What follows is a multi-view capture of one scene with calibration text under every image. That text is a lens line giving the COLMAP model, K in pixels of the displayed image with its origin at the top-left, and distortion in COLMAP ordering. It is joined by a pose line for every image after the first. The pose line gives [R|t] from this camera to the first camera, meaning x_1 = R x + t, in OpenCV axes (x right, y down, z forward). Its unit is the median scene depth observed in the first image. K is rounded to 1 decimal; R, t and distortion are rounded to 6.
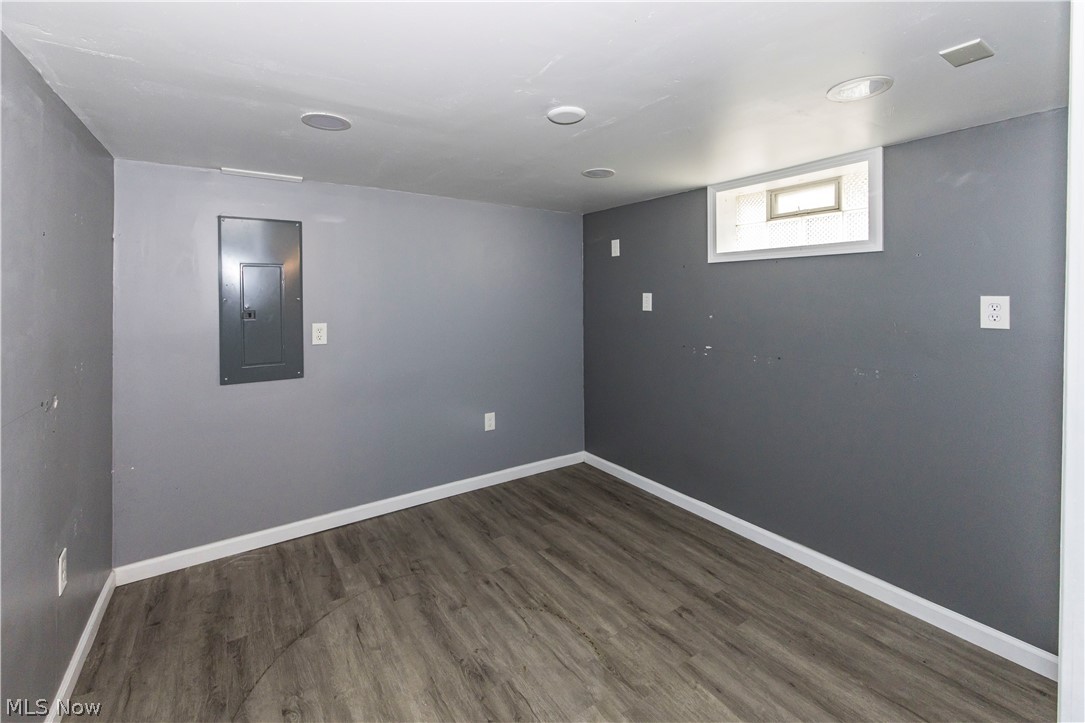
lens RADIAL K [[441.6, 0, 548.5], [0, 441.6, 365.2], [0, 0, 1]] dist [-0.001510, 0.000171]
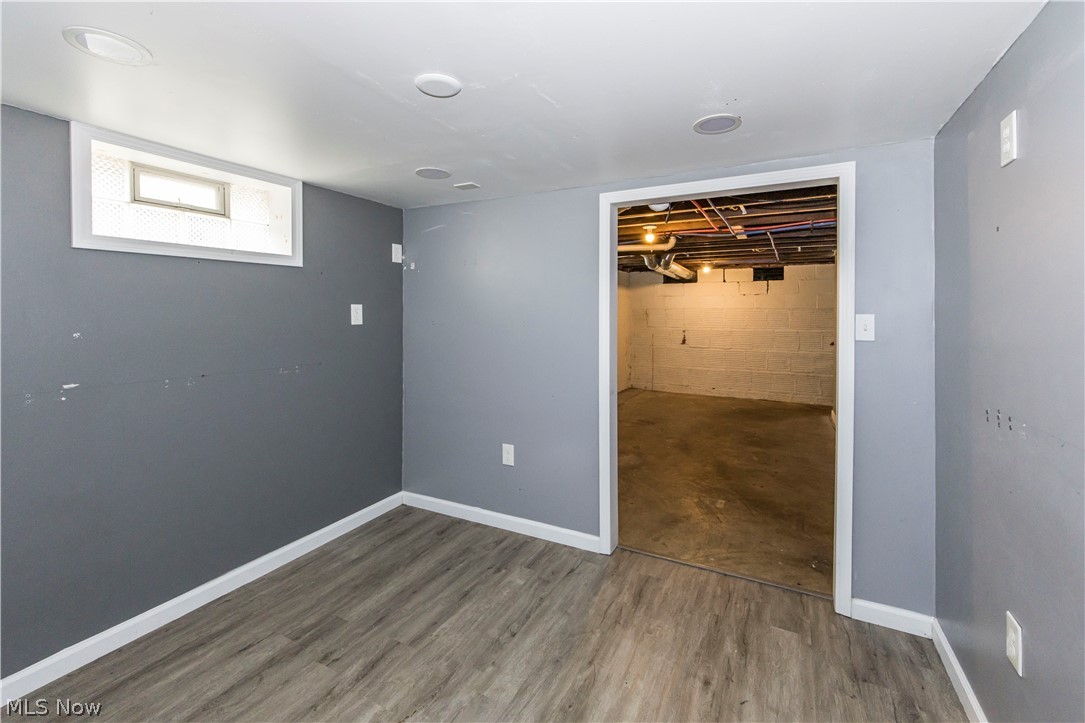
lens RADIAL K [[441.6, 0, 548.5], [0, 441.6, 365.2], [0, 0, 1]] dist [-0.001510, 0.000171]
pose [[-0.438611, -0.114570, 0.891344, -0.611376], [0.137032, 0.971715, 0.192331, -0.121538], [-0.888168, 0.206502, -0.410505, 0.862563]]
